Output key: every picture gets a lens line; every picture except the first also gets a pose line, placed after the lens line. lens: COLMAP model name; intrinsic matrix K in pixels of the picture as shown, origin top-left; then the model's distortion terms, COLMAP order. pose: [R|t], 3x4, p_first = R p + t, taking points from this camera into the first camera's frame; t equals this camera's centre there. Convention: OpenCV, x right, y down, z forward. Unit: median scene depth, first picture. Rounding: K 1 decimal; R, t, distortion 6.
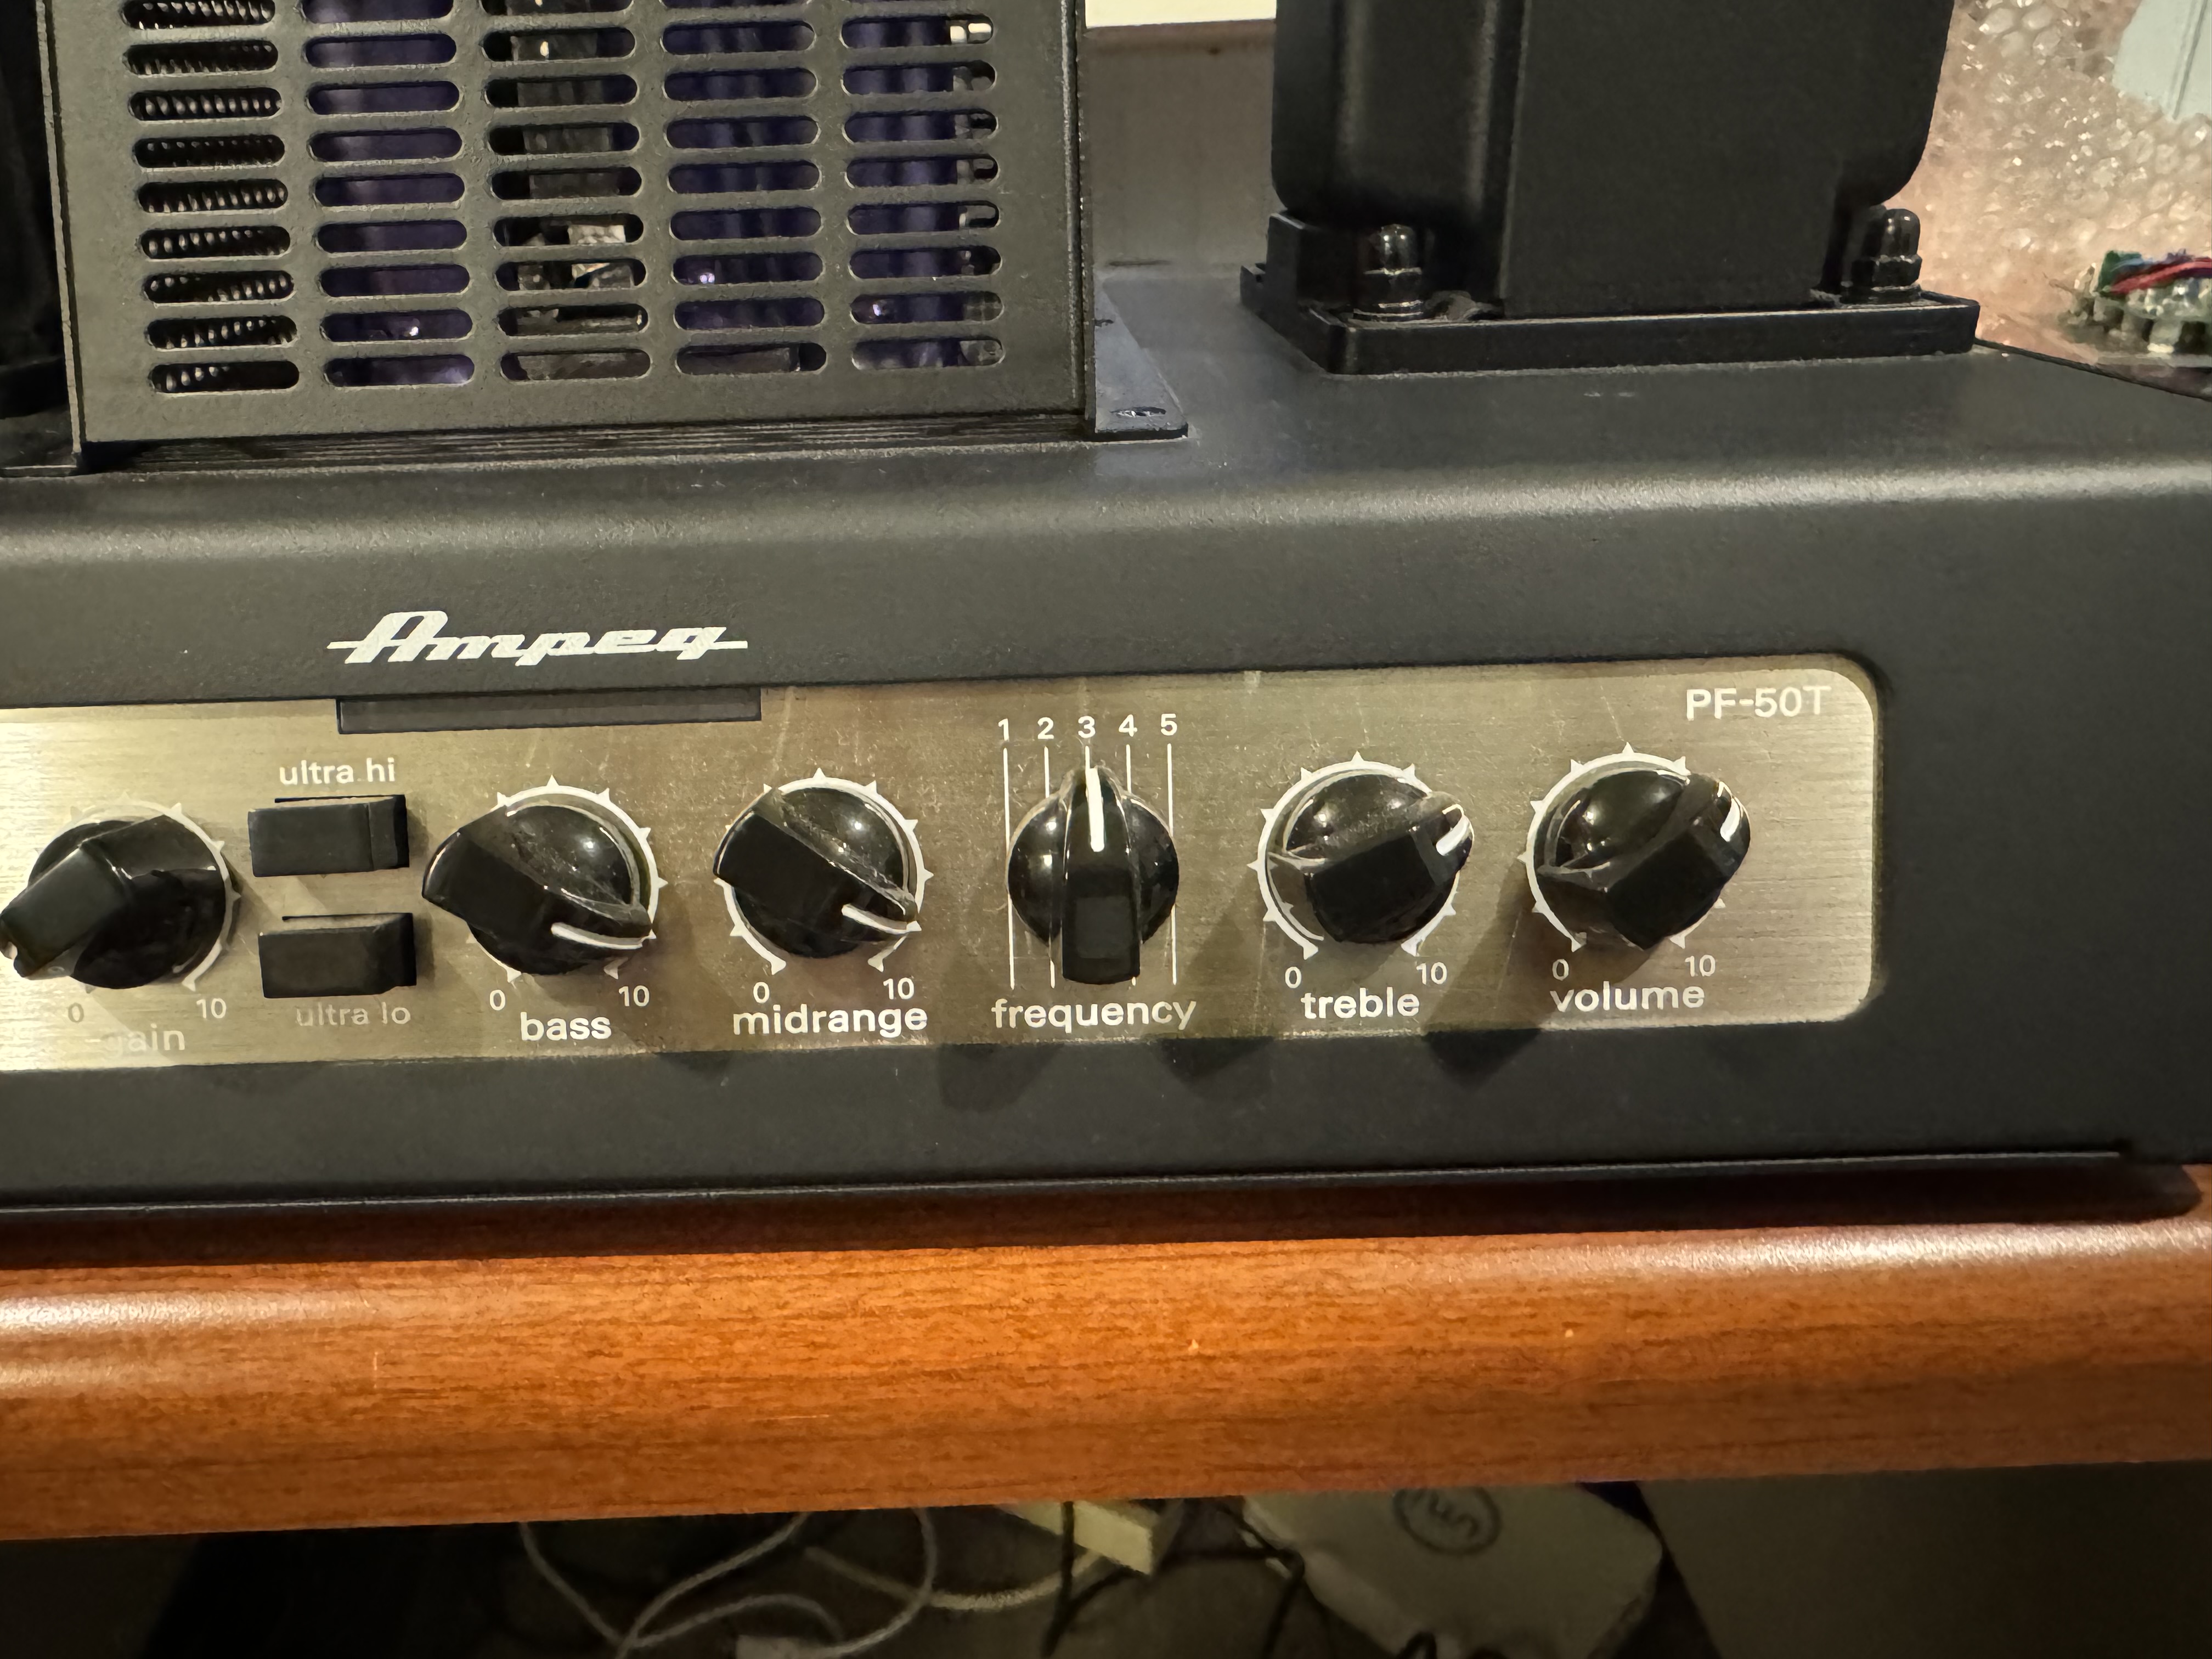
lens RADIAL K [[1551.8, 0, 993.1], [0, 1551.8, 834.2], [0, 0, 1]] dist [-0.001610, -0.000751]
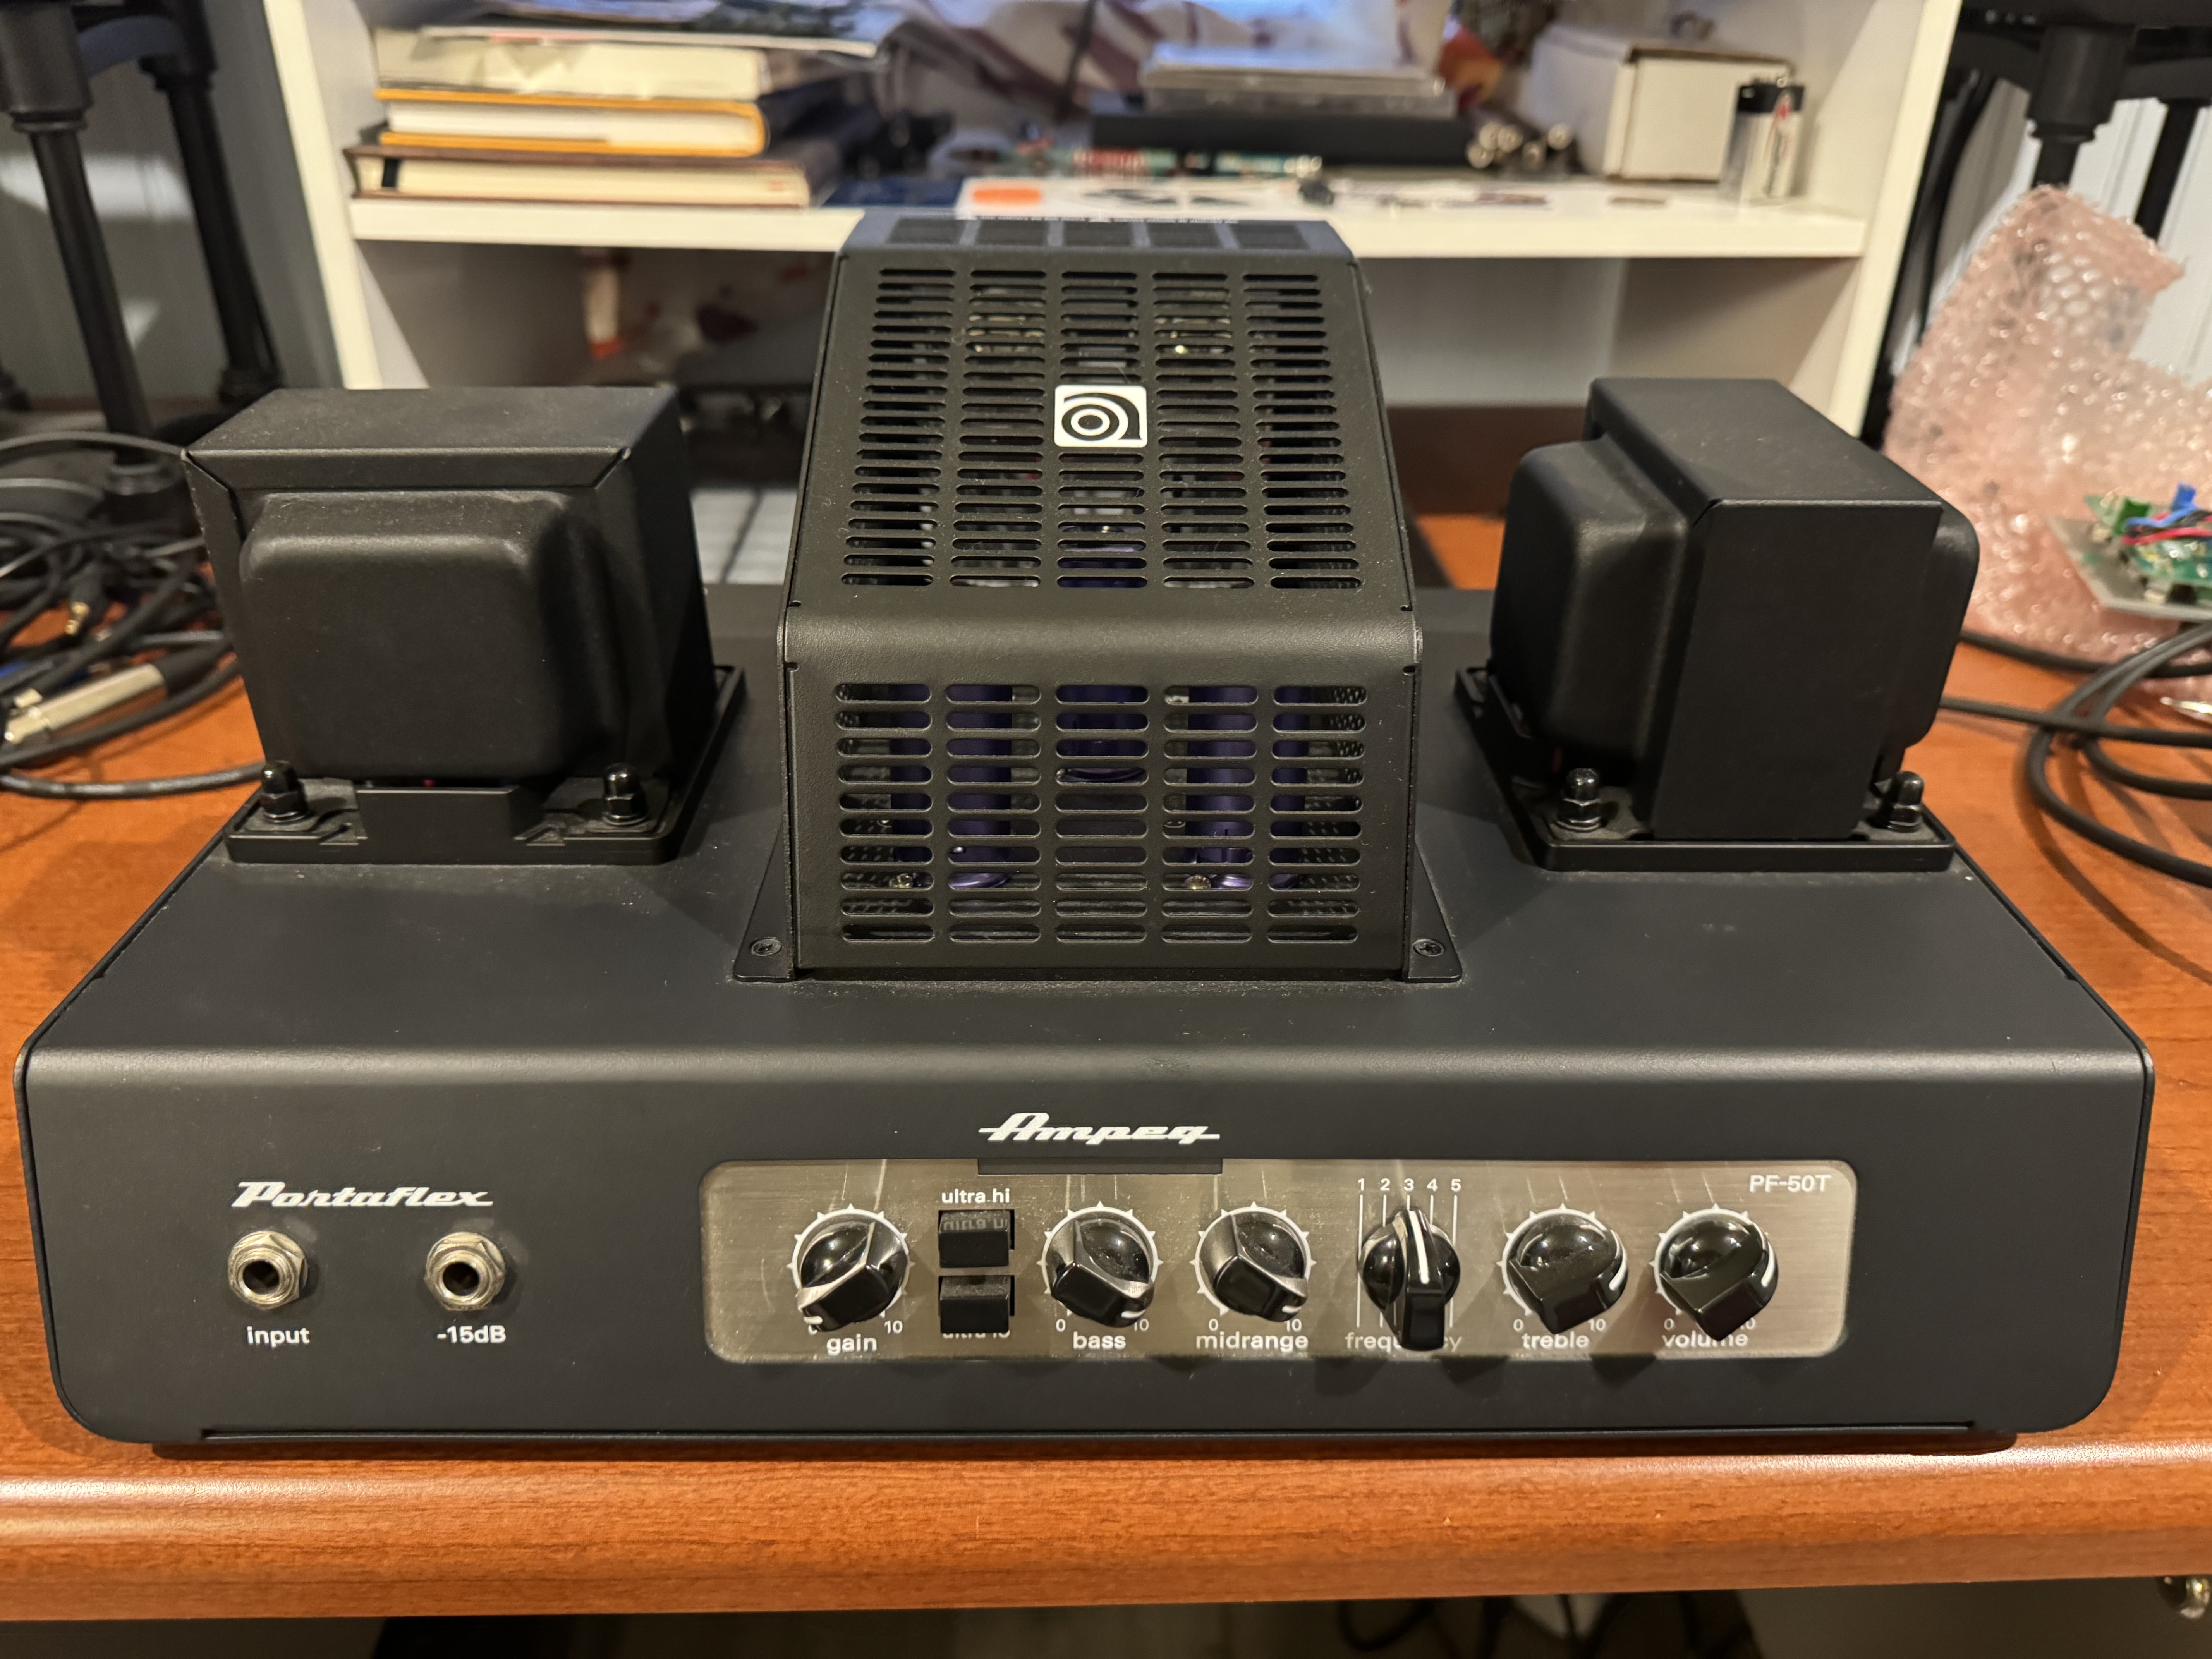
lens RADIAL K [[1615.1, 0, 1106.0], [0, 1615.1, 829.5], [0, 0, 1]] dist [-0.014513, -0.012159]
pose [[0.998728, 0.032852, 0.038256, -0.348700], [-0.036097, 0.995513, 0.087471, -0.589247], [-0.035211, -0.088740, 0.995432, -0.719956]]
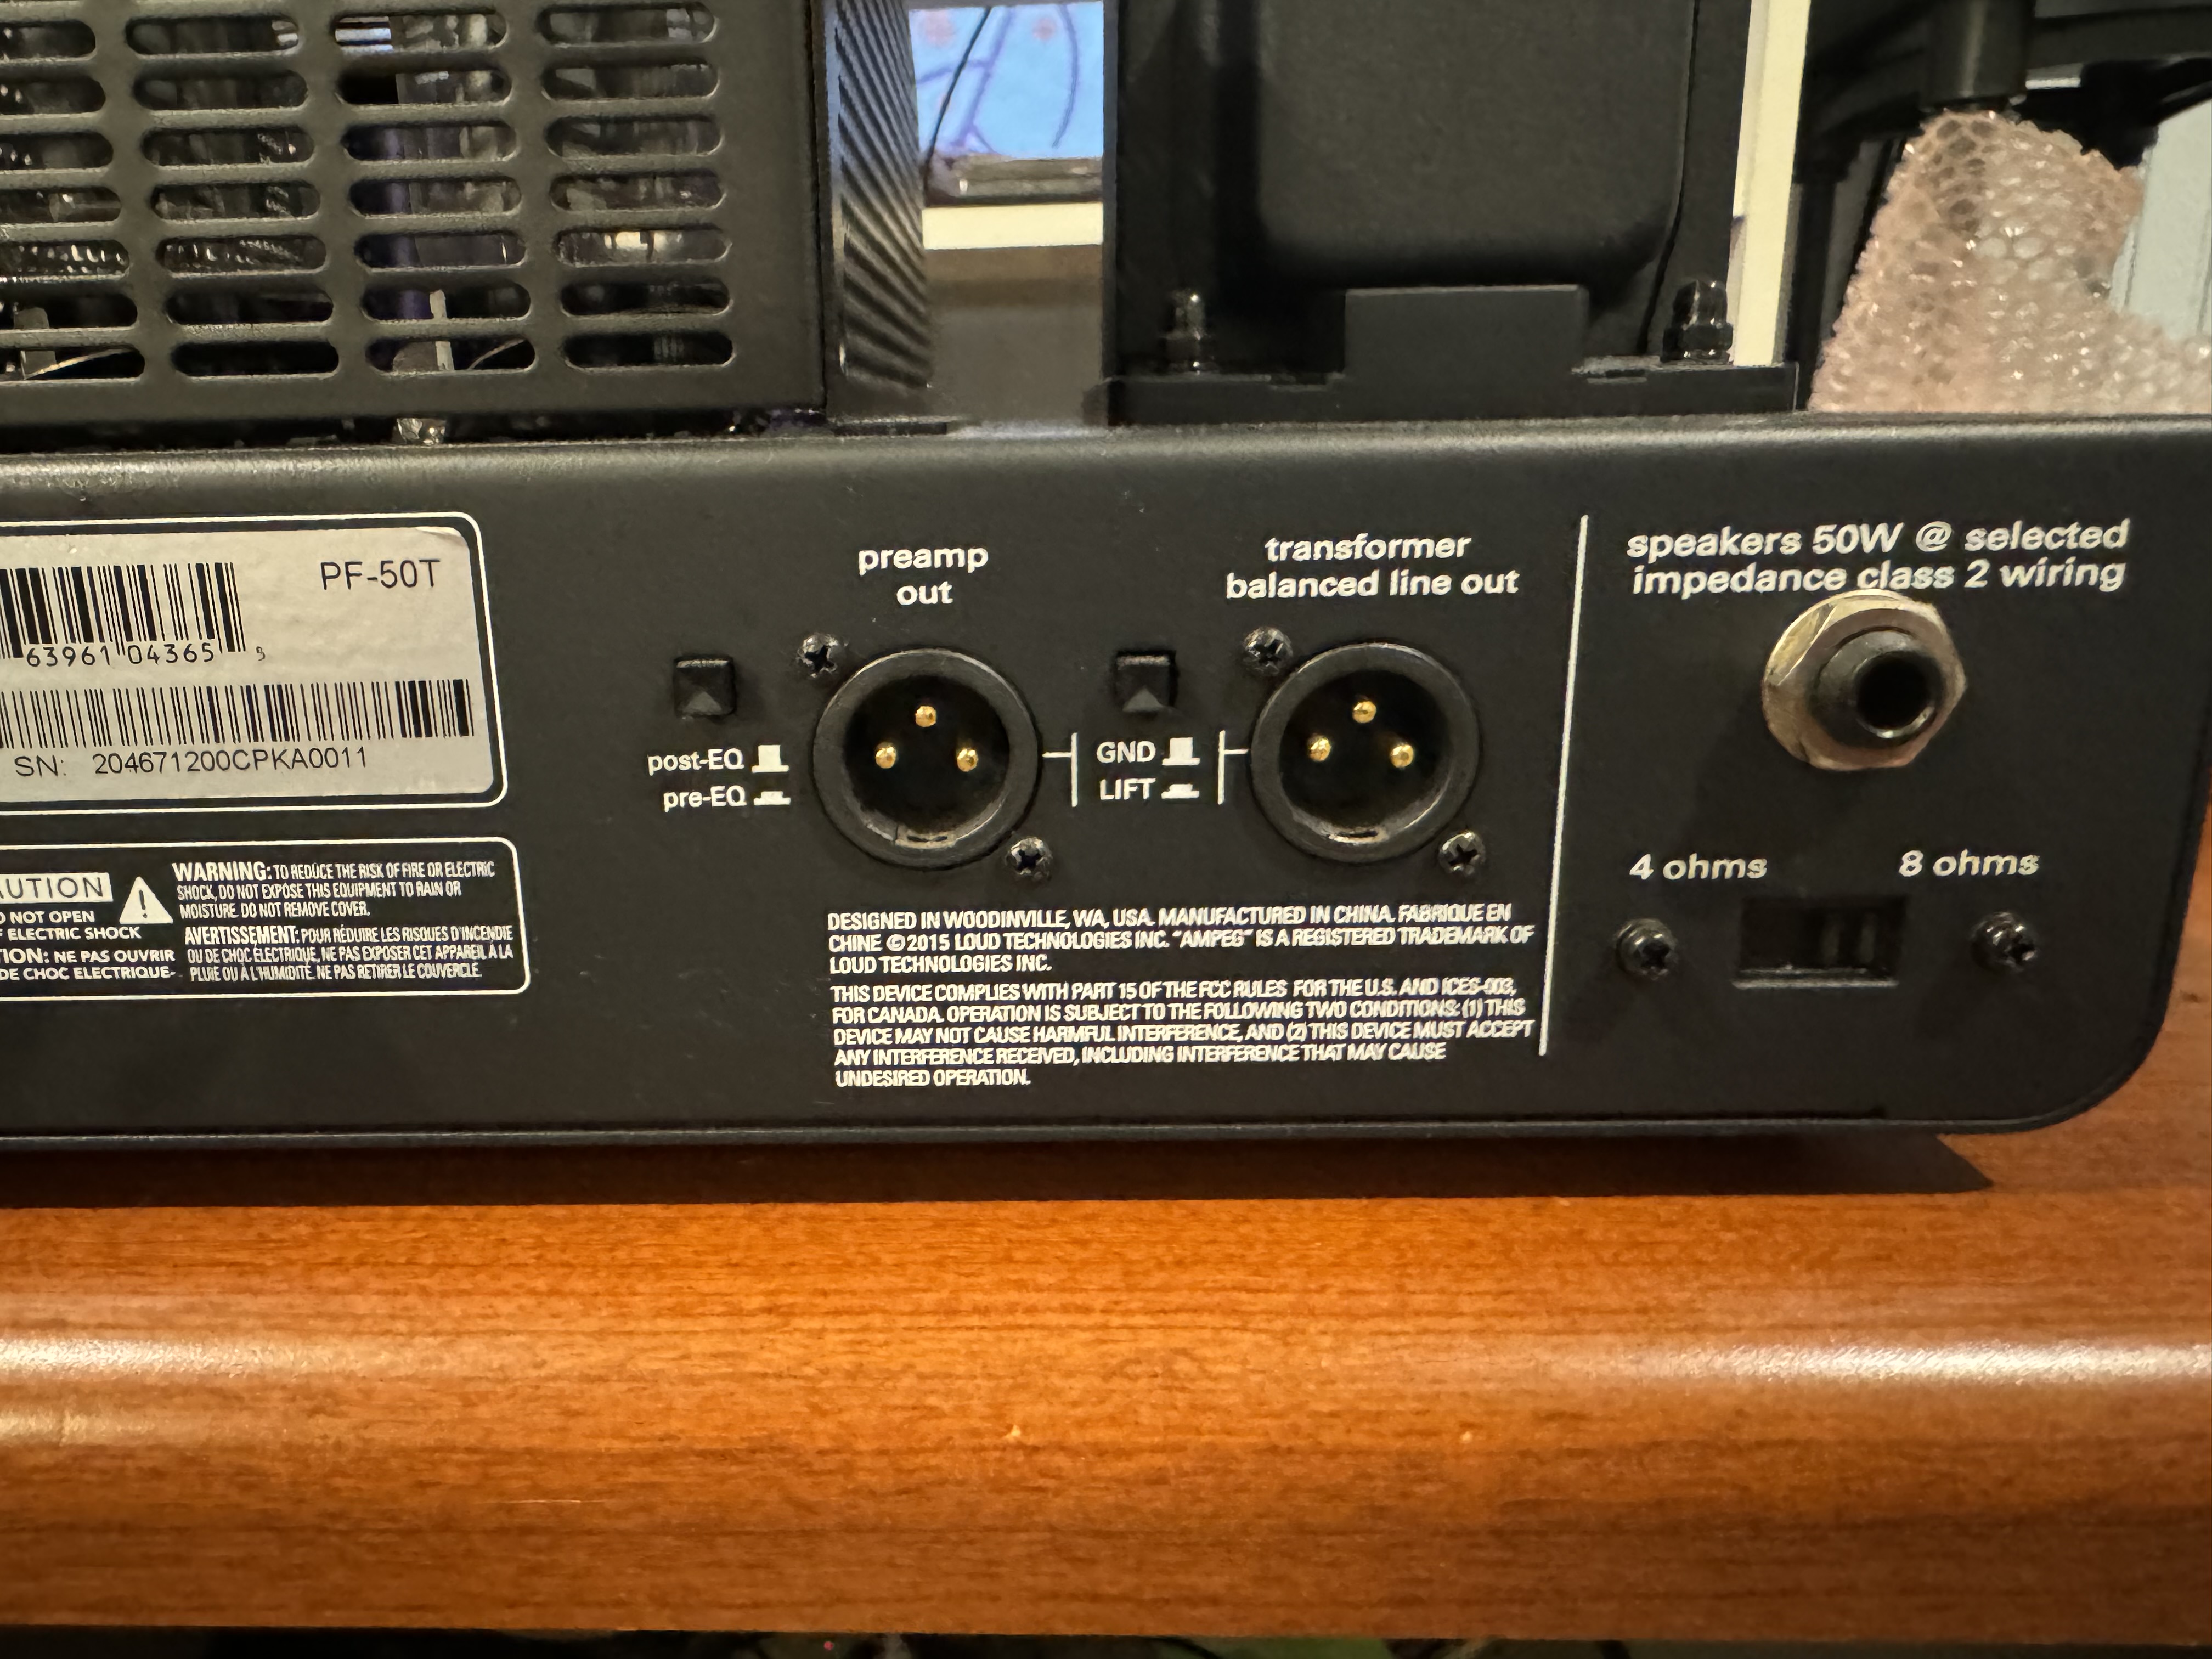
lens RADIAL K [[1547.7, 0, 985.1], [0, 1547.7, 837.5], [0, 0, 1]] dist [-0.000619, -0.002079]
pose [[0.998696, 0.024610, -0.044726, 0.142901], [-0.031725, 0.985604, -0.166070, 0.151495], [0.039995, 0.167272, 0.985099, 0.118134]]
